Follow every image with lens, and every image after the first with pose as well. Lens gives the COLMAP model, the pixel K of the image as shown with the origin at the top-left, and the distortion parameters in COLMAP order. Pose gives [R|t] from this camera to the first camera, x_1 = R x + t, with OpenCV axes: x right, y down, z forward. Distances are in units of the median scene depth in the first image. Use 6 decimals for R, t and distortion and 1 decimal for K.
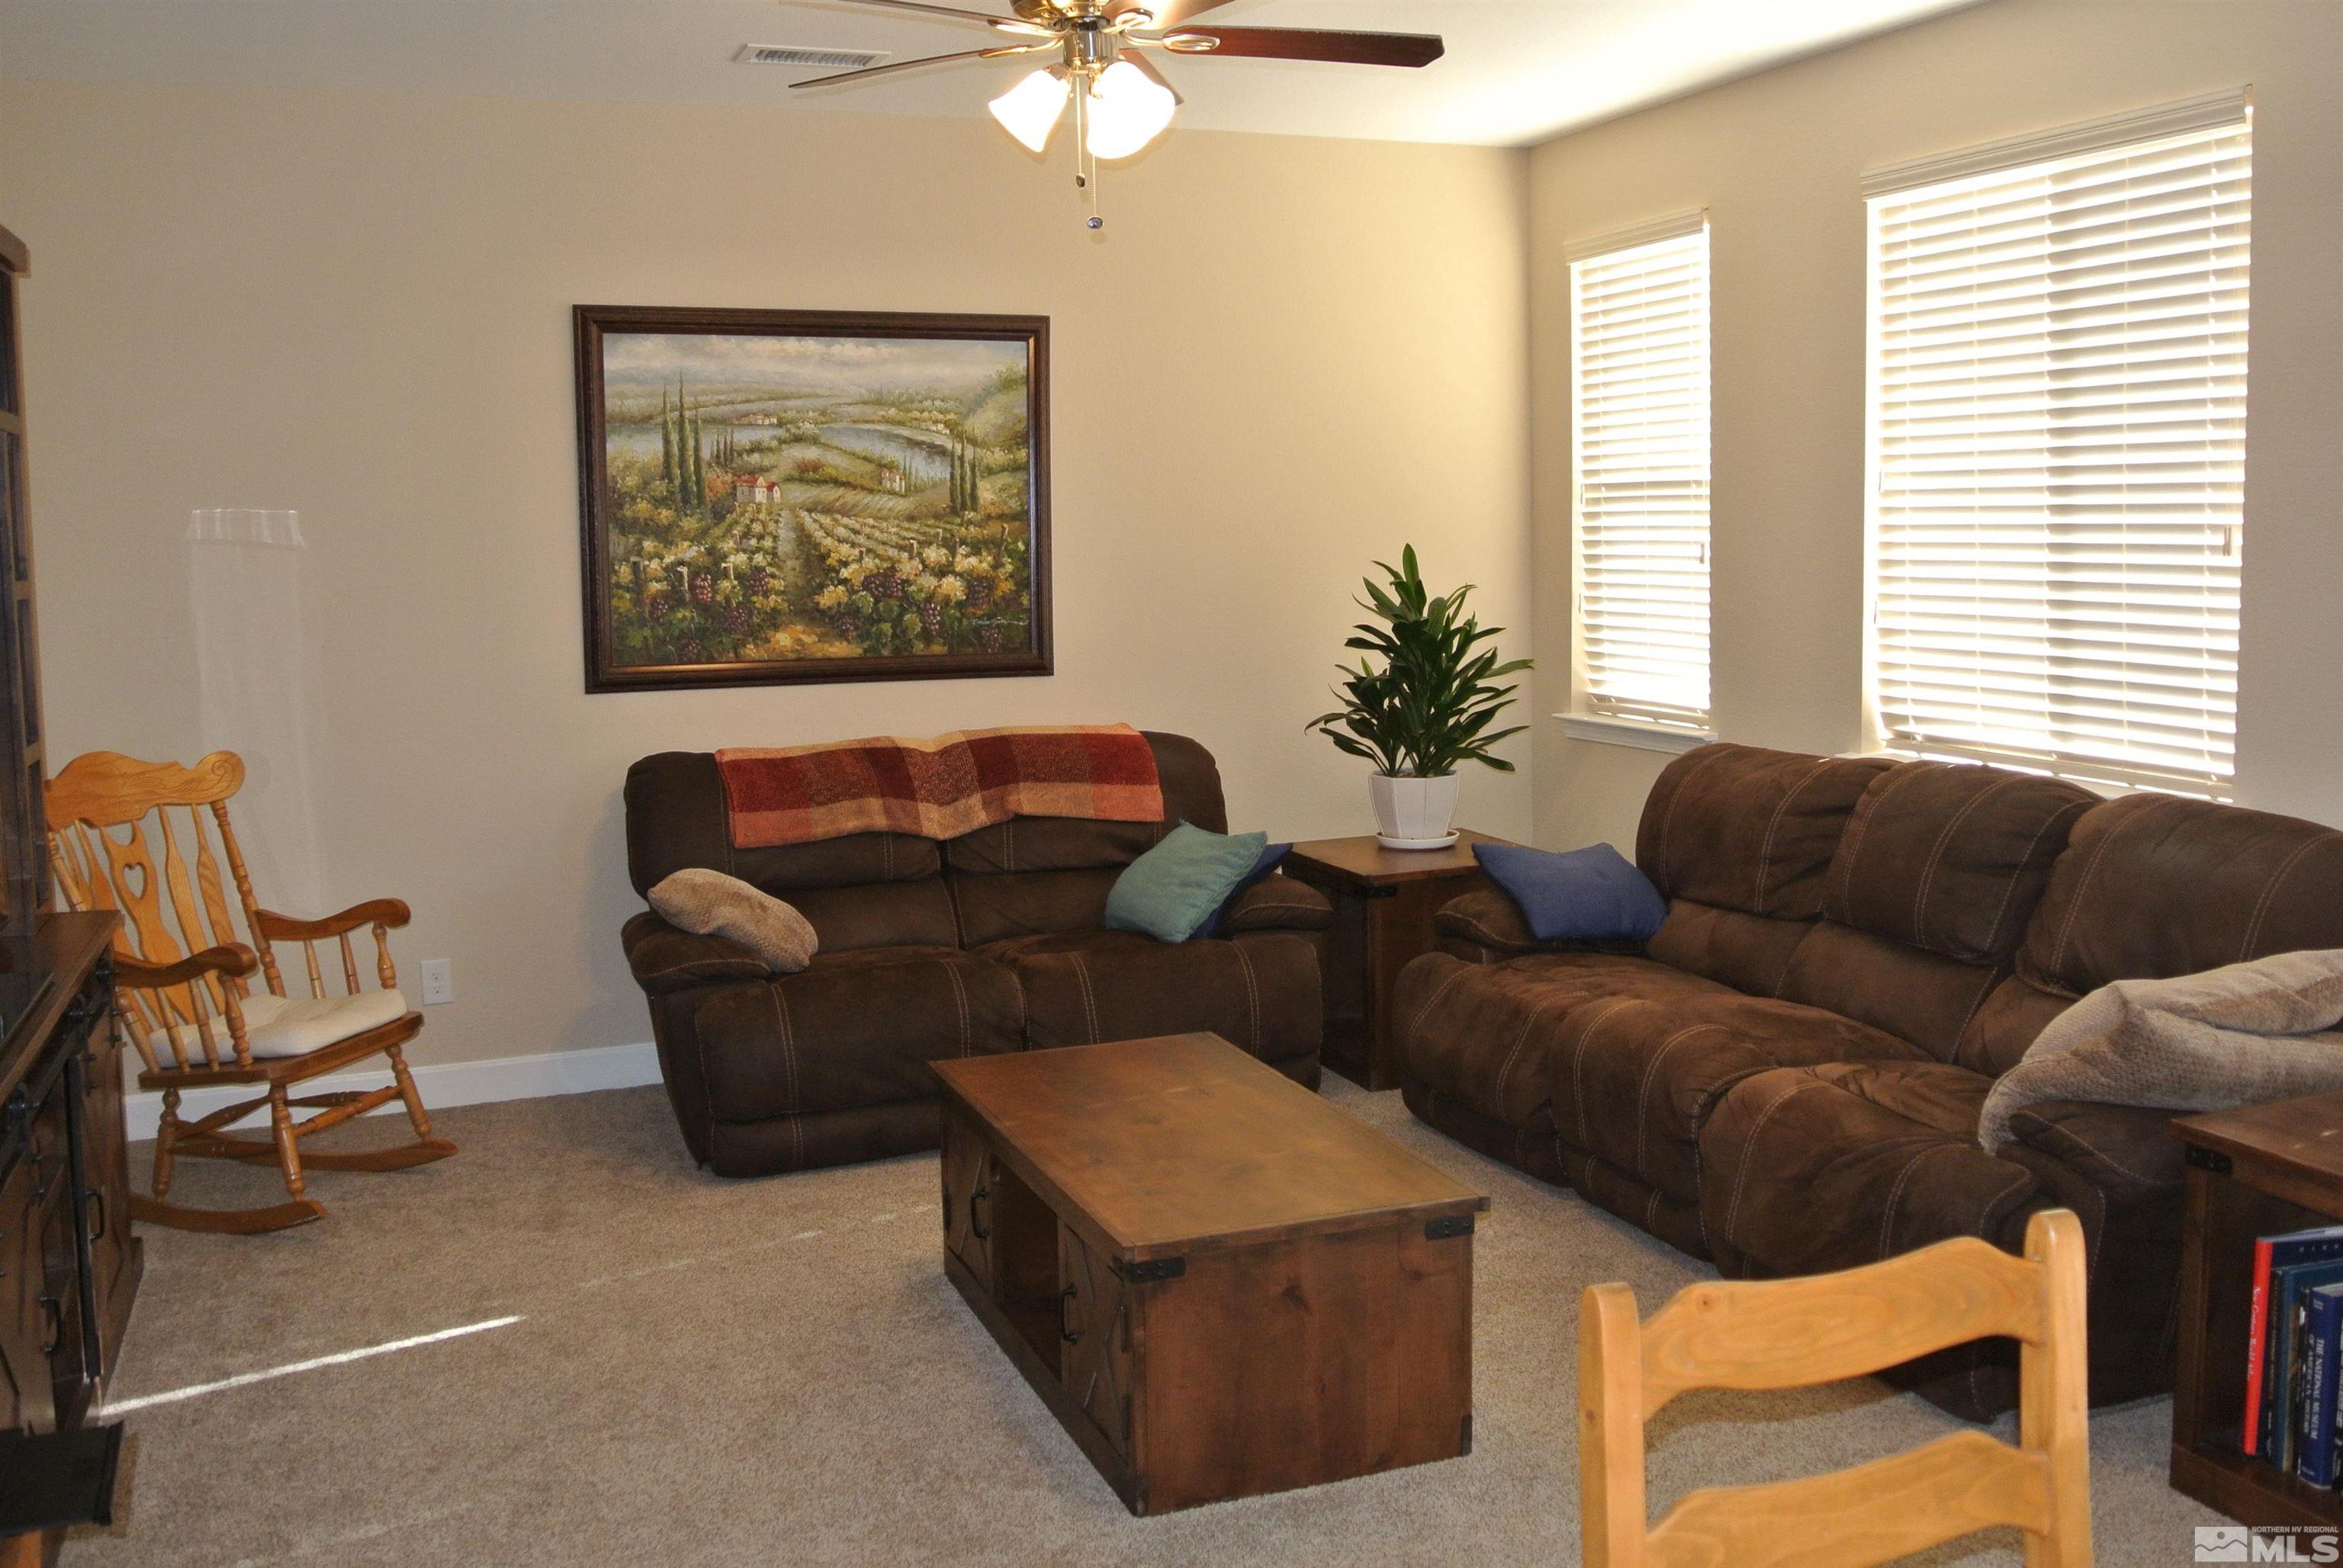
lens RADIAL K [[2106.8, 0, 1185.5], [0, 2106.8, 777.0], [0, 0, 1]] dist [-0.068550, 0.007088]
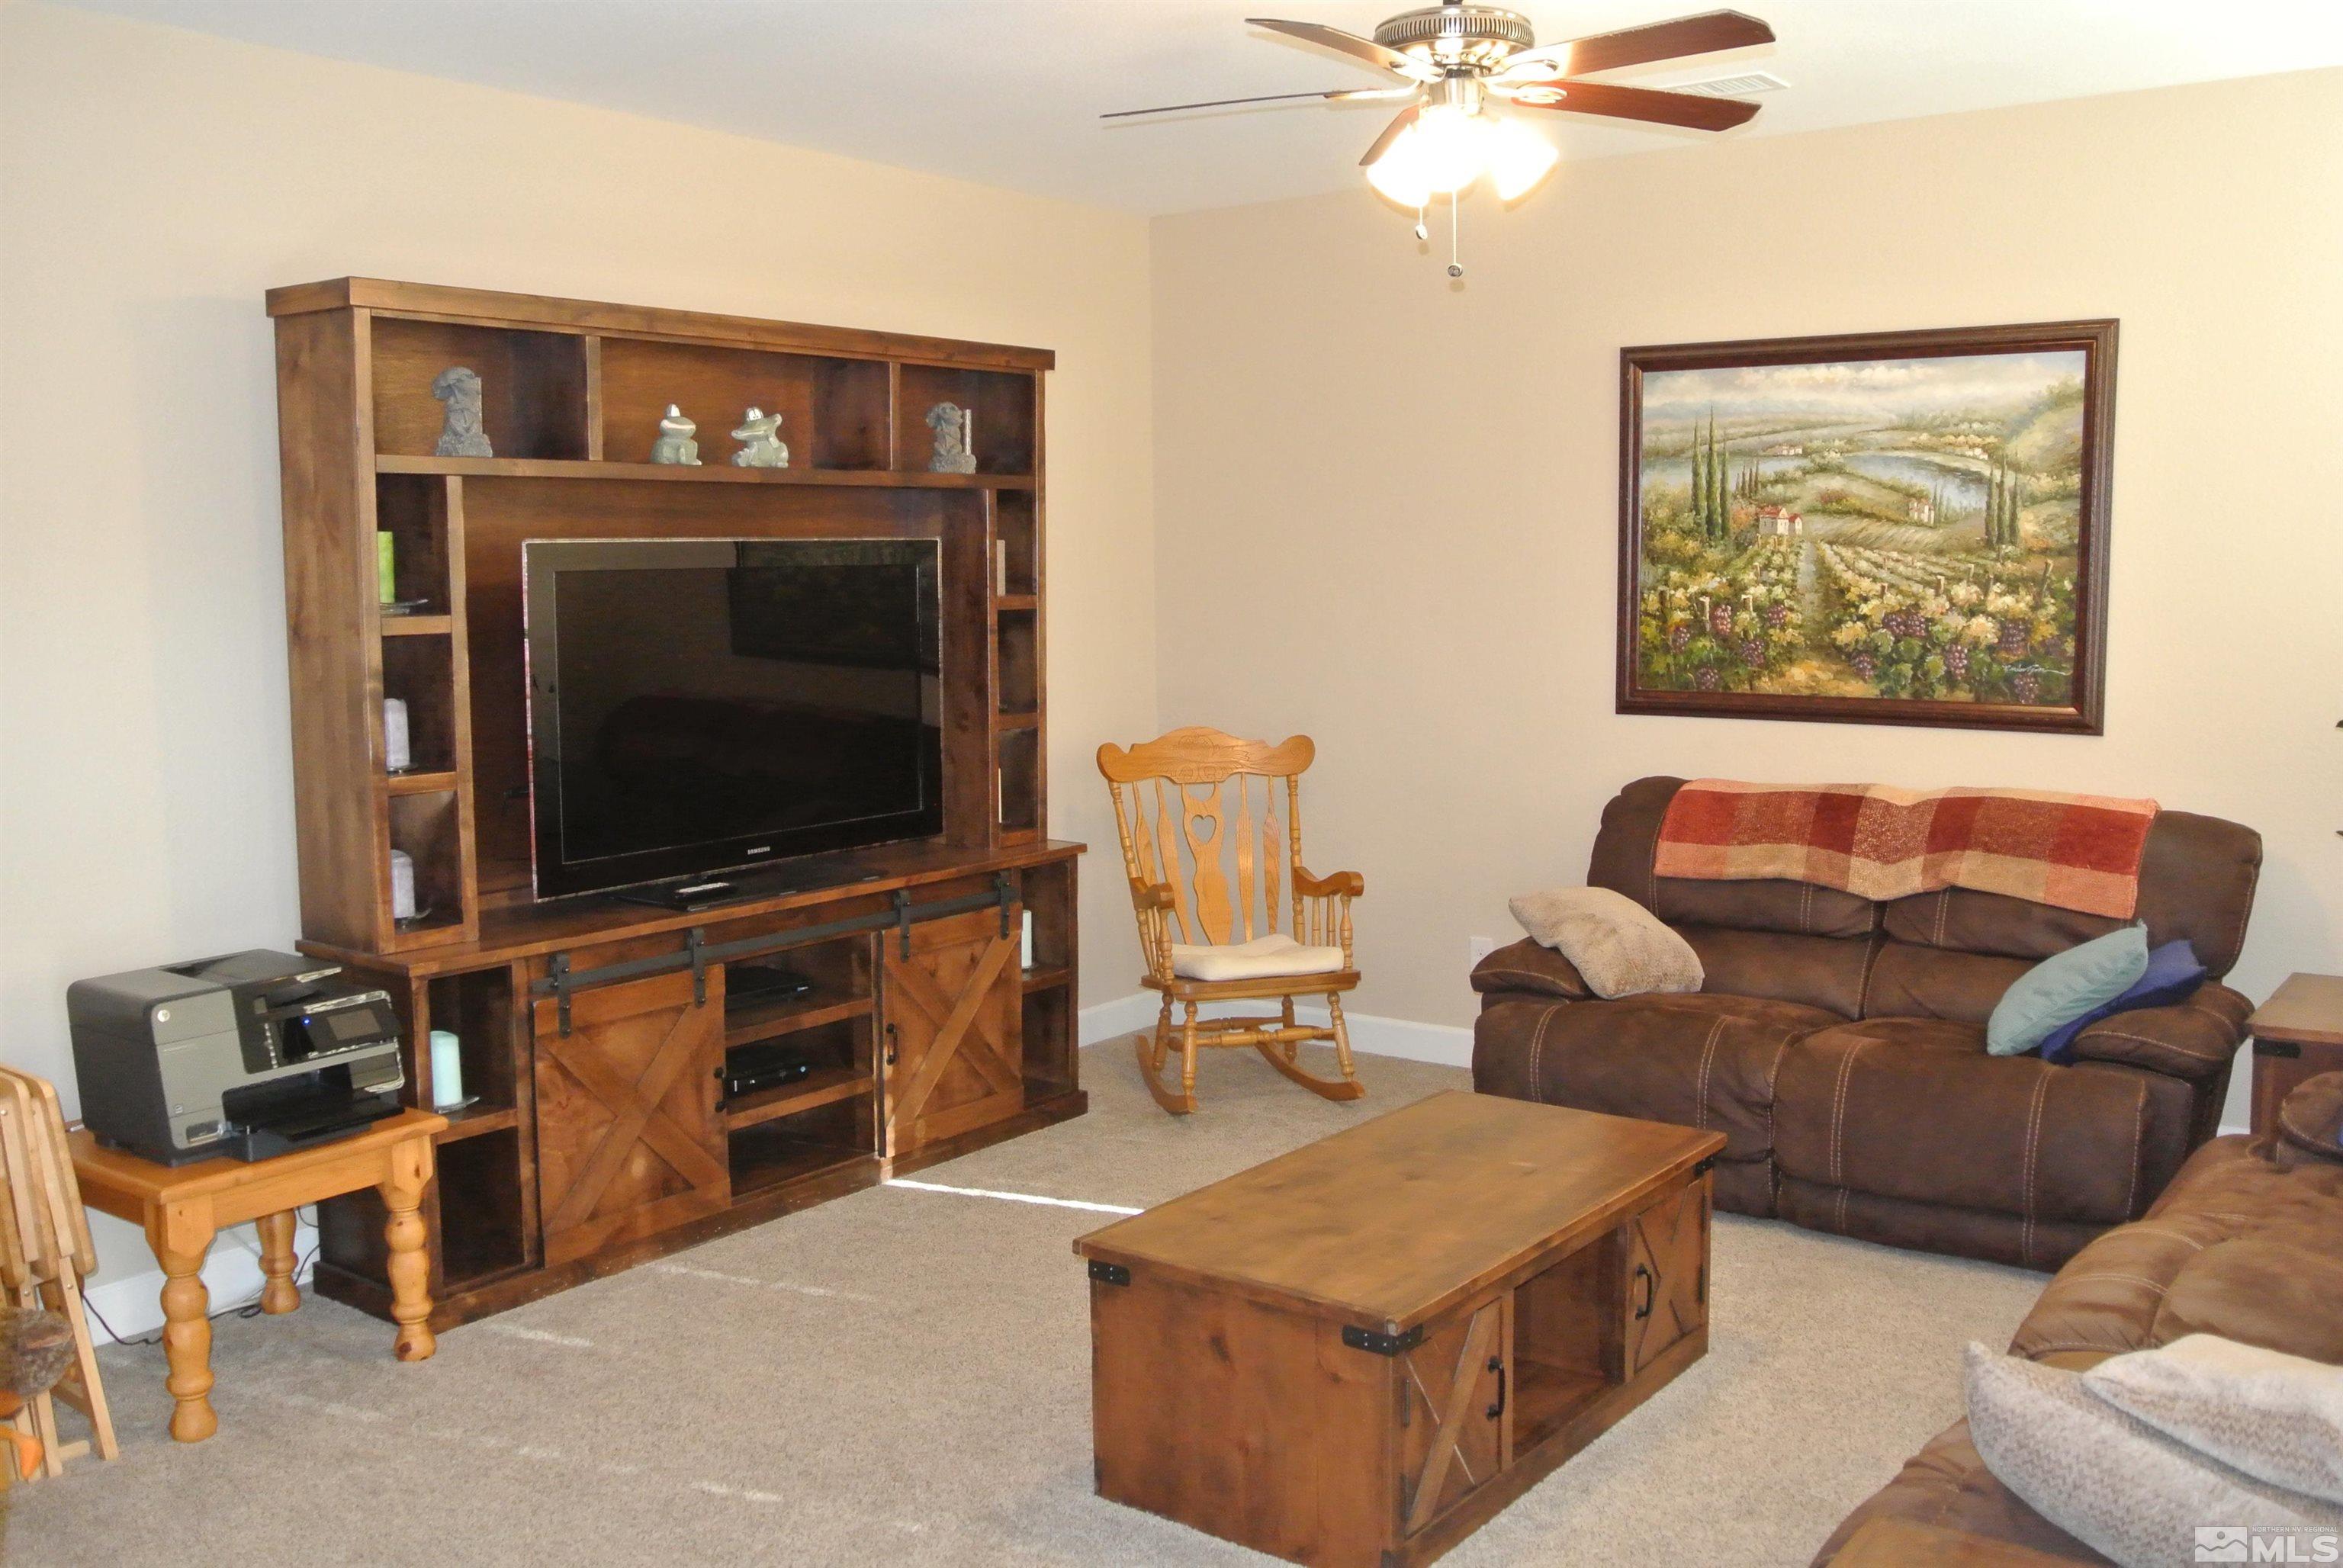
lens RADIAL K [[2106.8, 0, 1186.6], [0, 2106.8, 787.6], [0, 0, 1]] dist [-0.068550, 0.007088]
pose [[0.521409, 0.104637, -0.846867, 0.494927], [-0.097855, 0.993238, 0.062474, -0.046608], [0.847678, 0.050295, 0.528122, 0.249654]]
